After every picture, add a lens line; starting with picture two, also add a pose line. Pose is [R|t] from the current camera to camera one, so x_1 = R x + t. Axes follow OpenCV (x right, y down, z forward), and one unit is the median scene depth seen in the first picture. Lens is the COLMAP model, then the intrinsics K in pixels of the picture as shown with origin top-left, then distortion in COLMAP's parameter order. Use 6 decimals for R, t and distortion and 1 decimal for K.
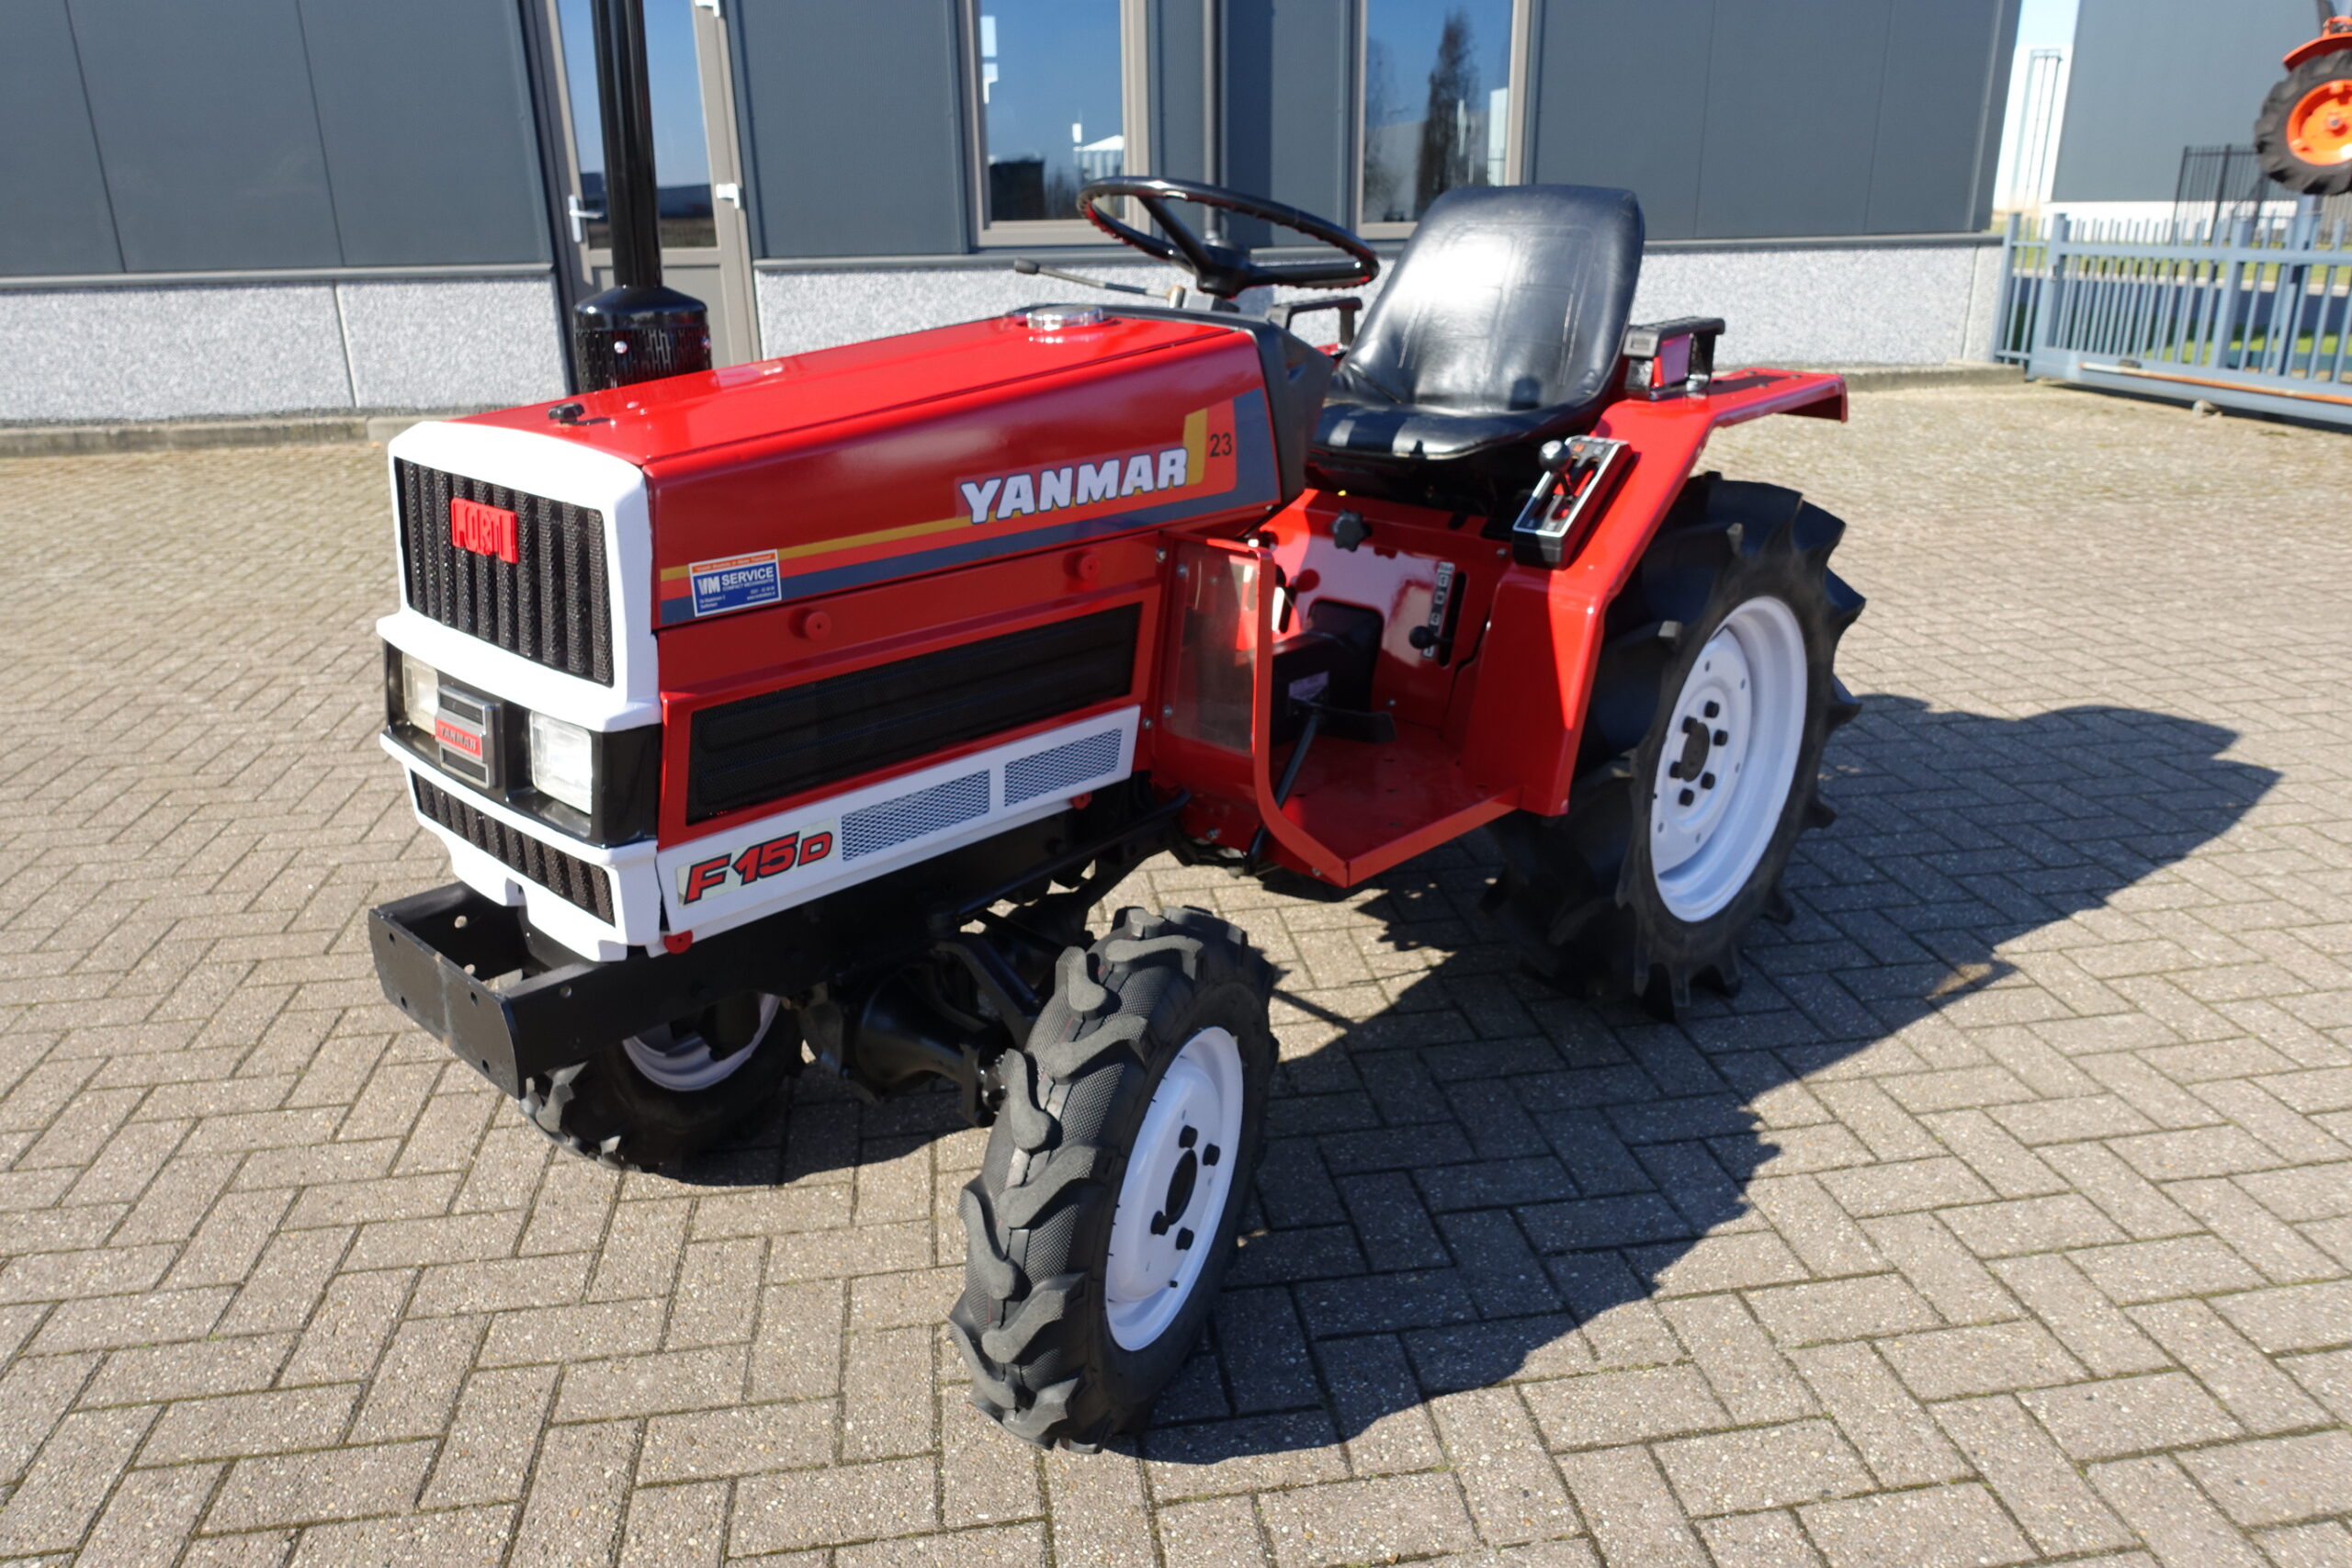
lens RADIAL K [[1625.5, 0, 1175.1], [0, 1625.5, 790.2], [0, 0, 1]] dist [-0.004130, -0.004936]
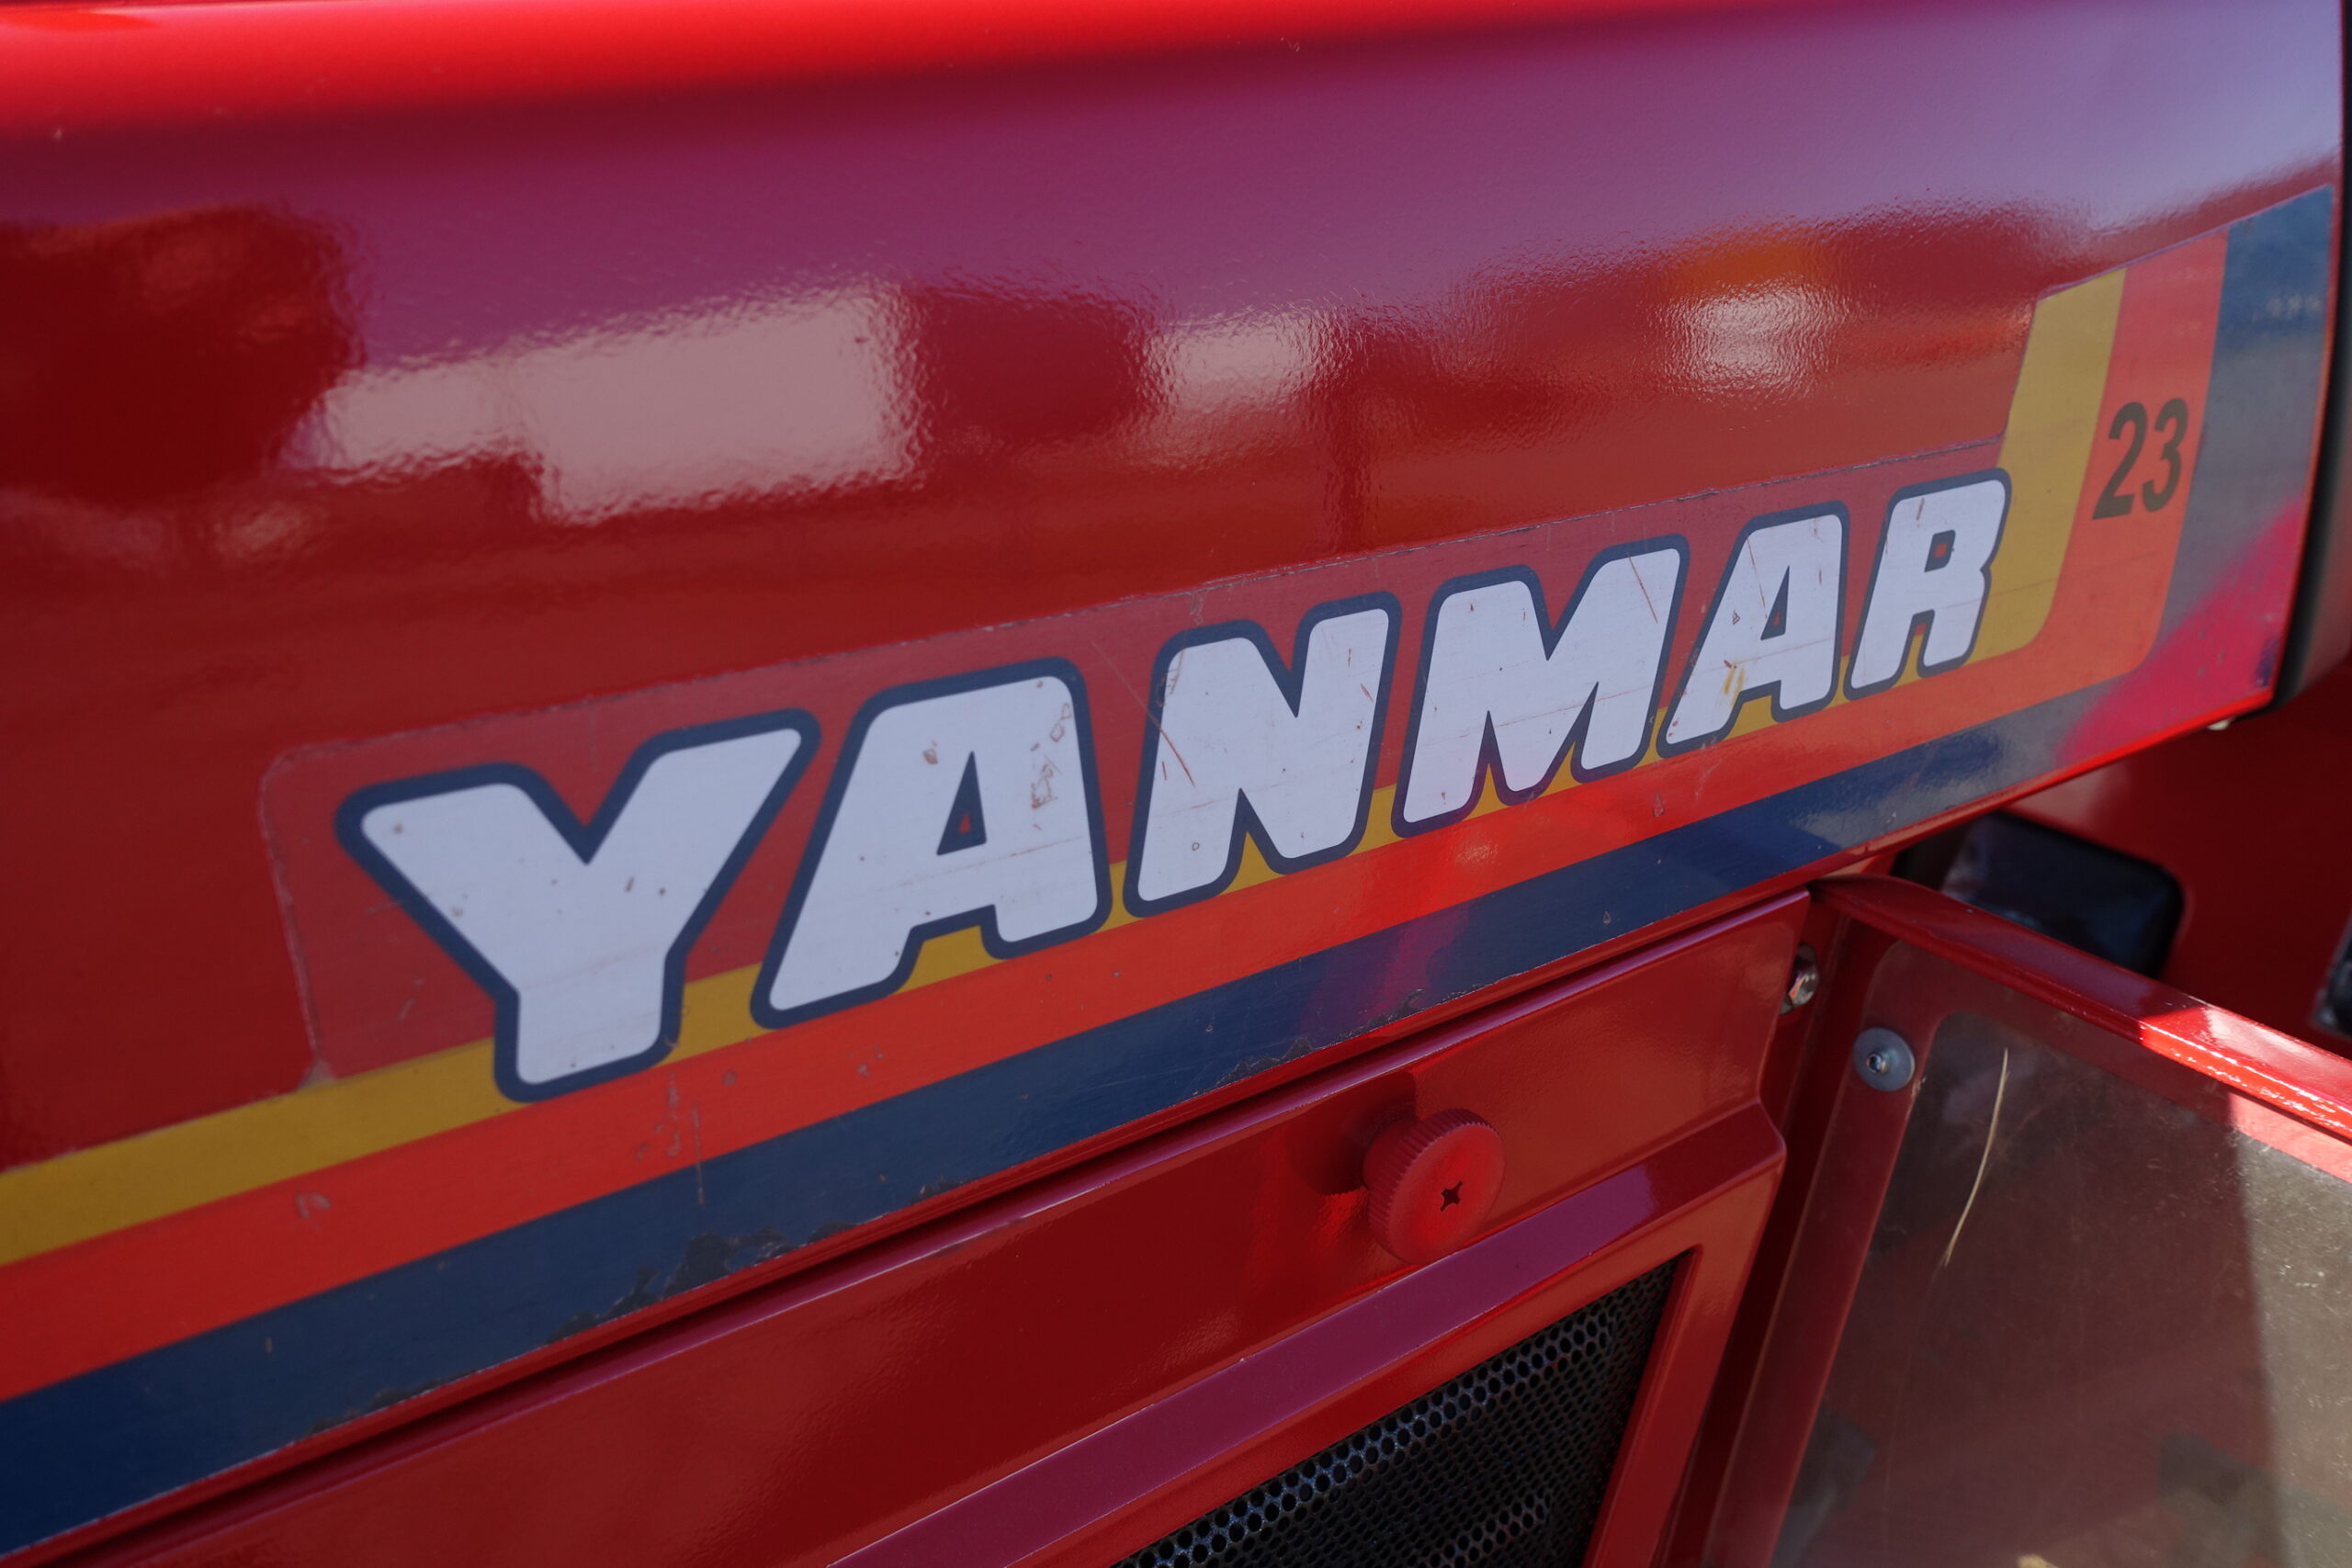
lens RADIAL K [[1607.2, 0, 1176.0], [0, 1607.2, 784.0], [0, 0, 1]] dist [-0.001450, -0.001144]
pose [[0.978146, 0.087364, -0.188675, -0.045111], [-0.080046, 0.995726, 0.046076, -0.156140], [0.191894, -0.029967, 0.980958, 0.708668]]
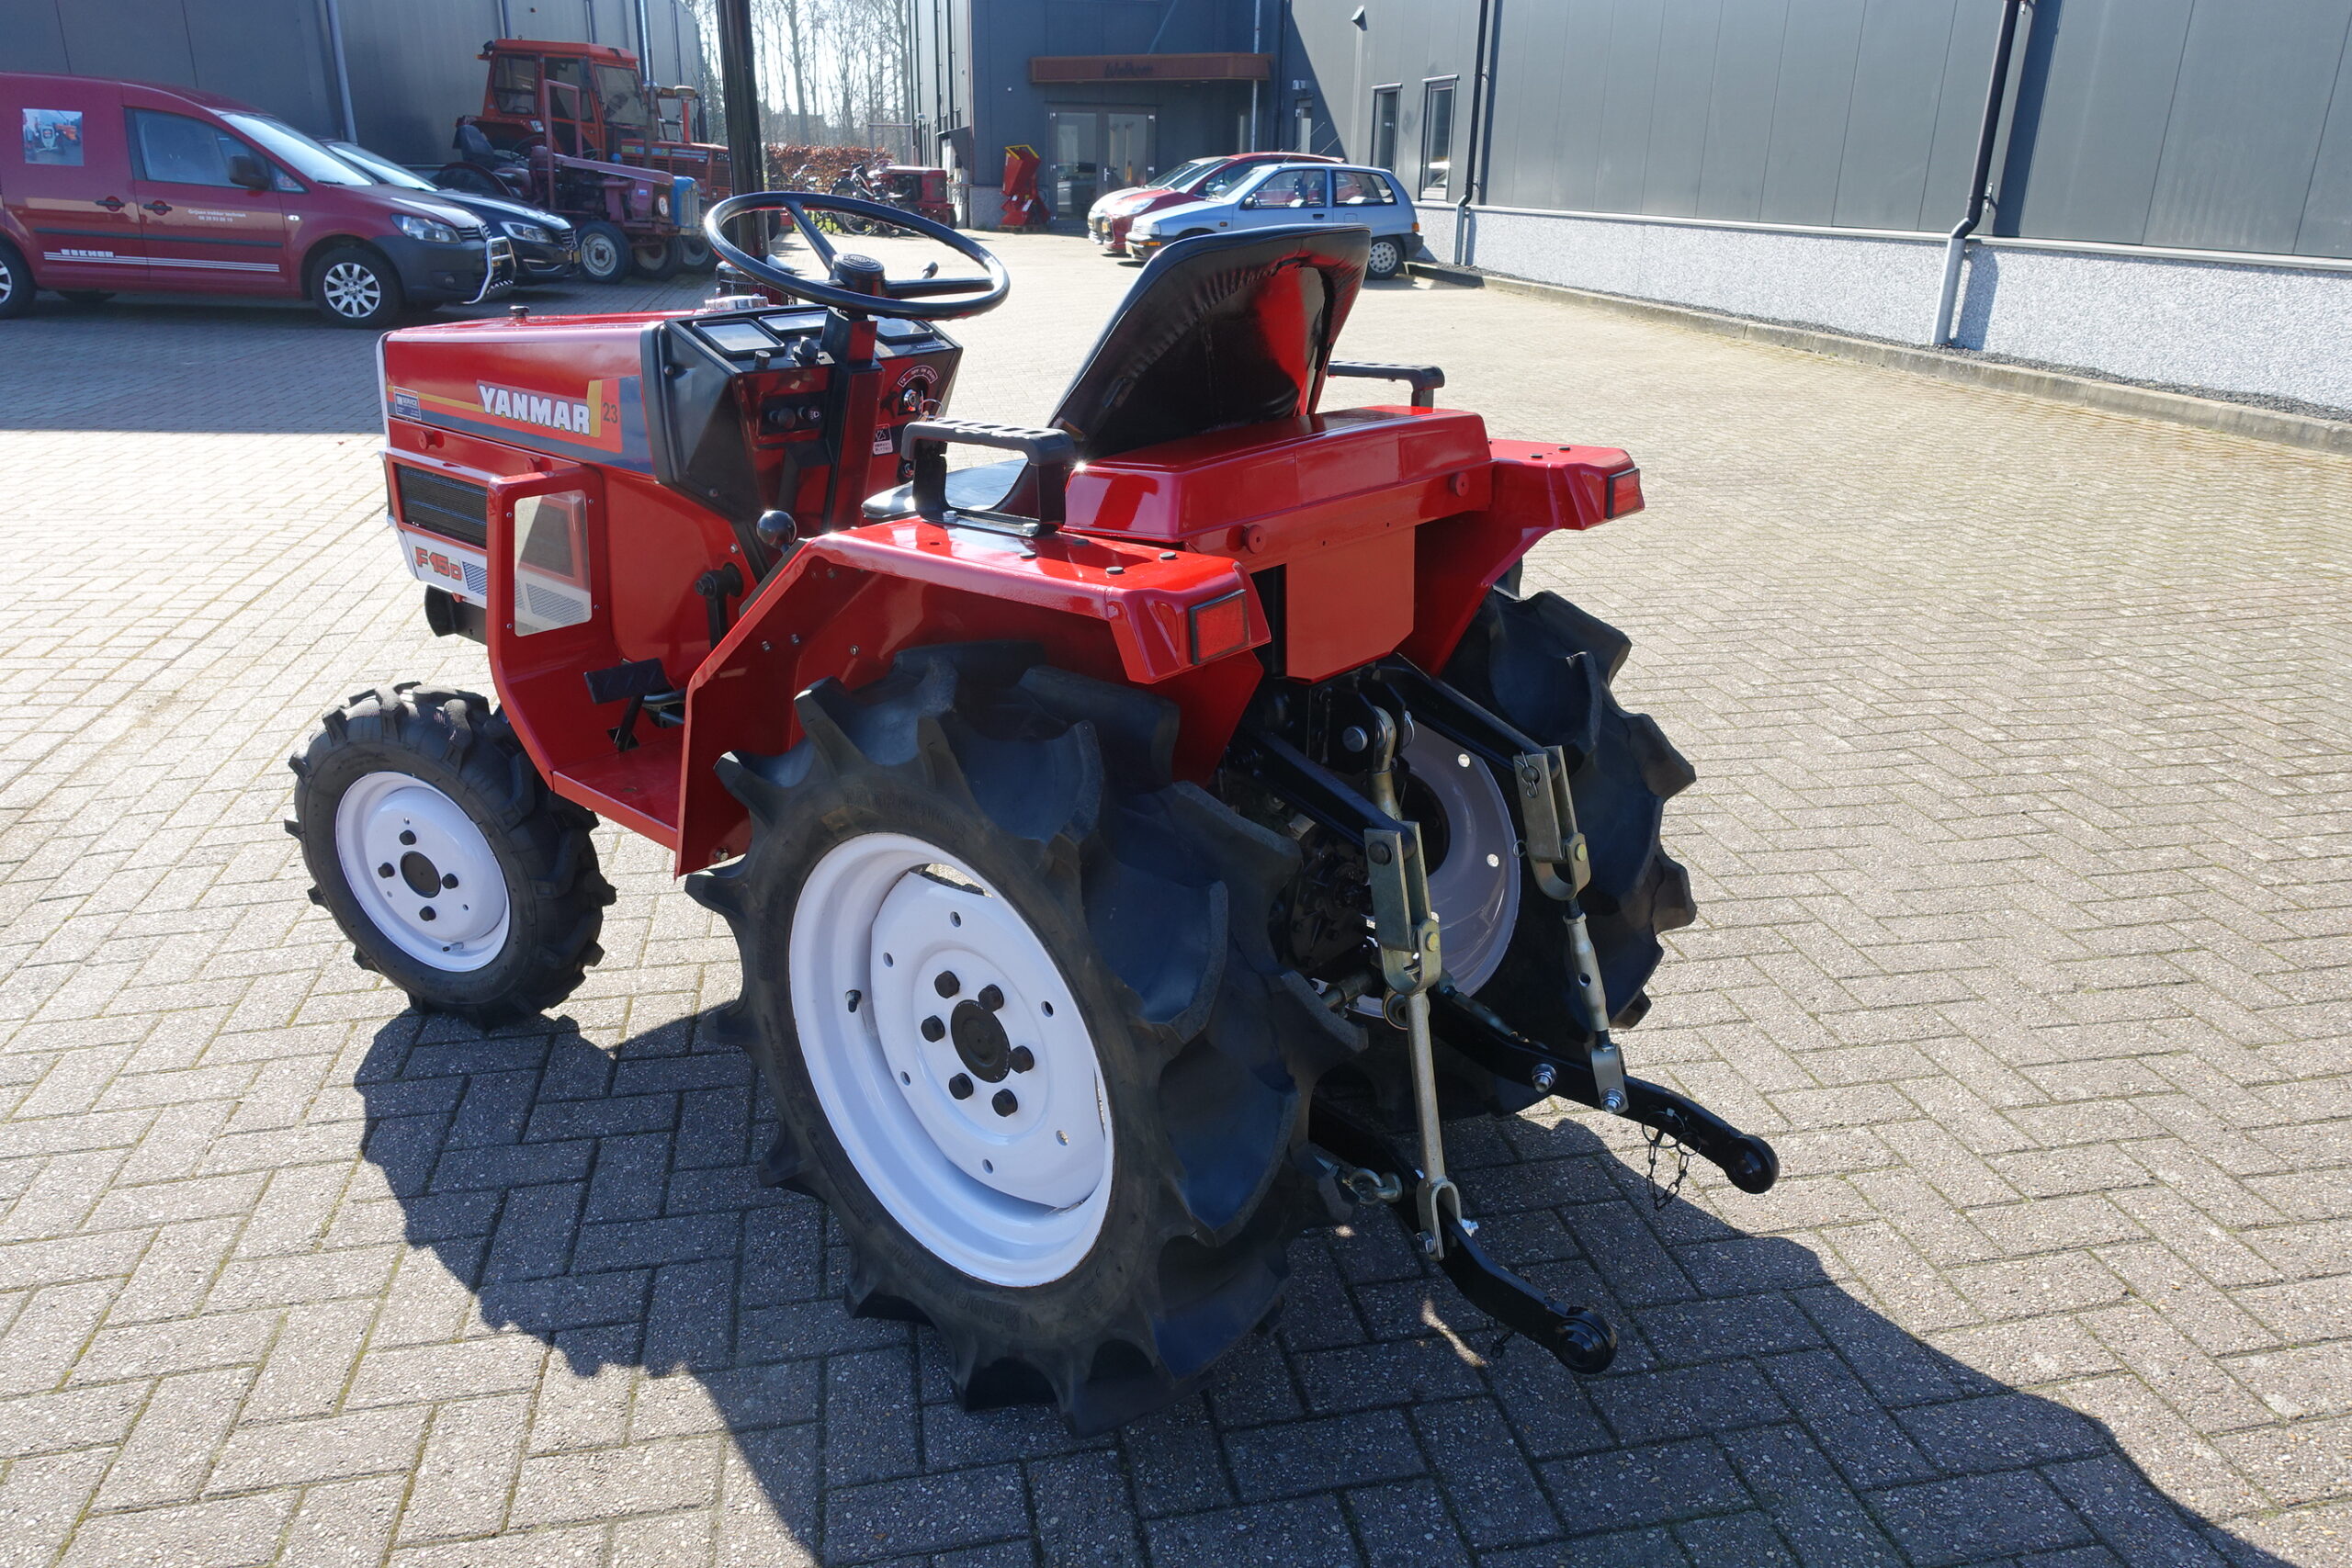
lens RADIAL K [[1620.3, 0, 1171.9], [0, 1620.3, 796.2], [0, 0, 1]] dist [0.001884, -0.002693]
pose [[0.042318, 0.376955, -0.925265, 1.165549], [-0.357348, 0.870542, 0.338317, -0.477402], [0.933012, 0.316325, 0.171543, 1.160682]]
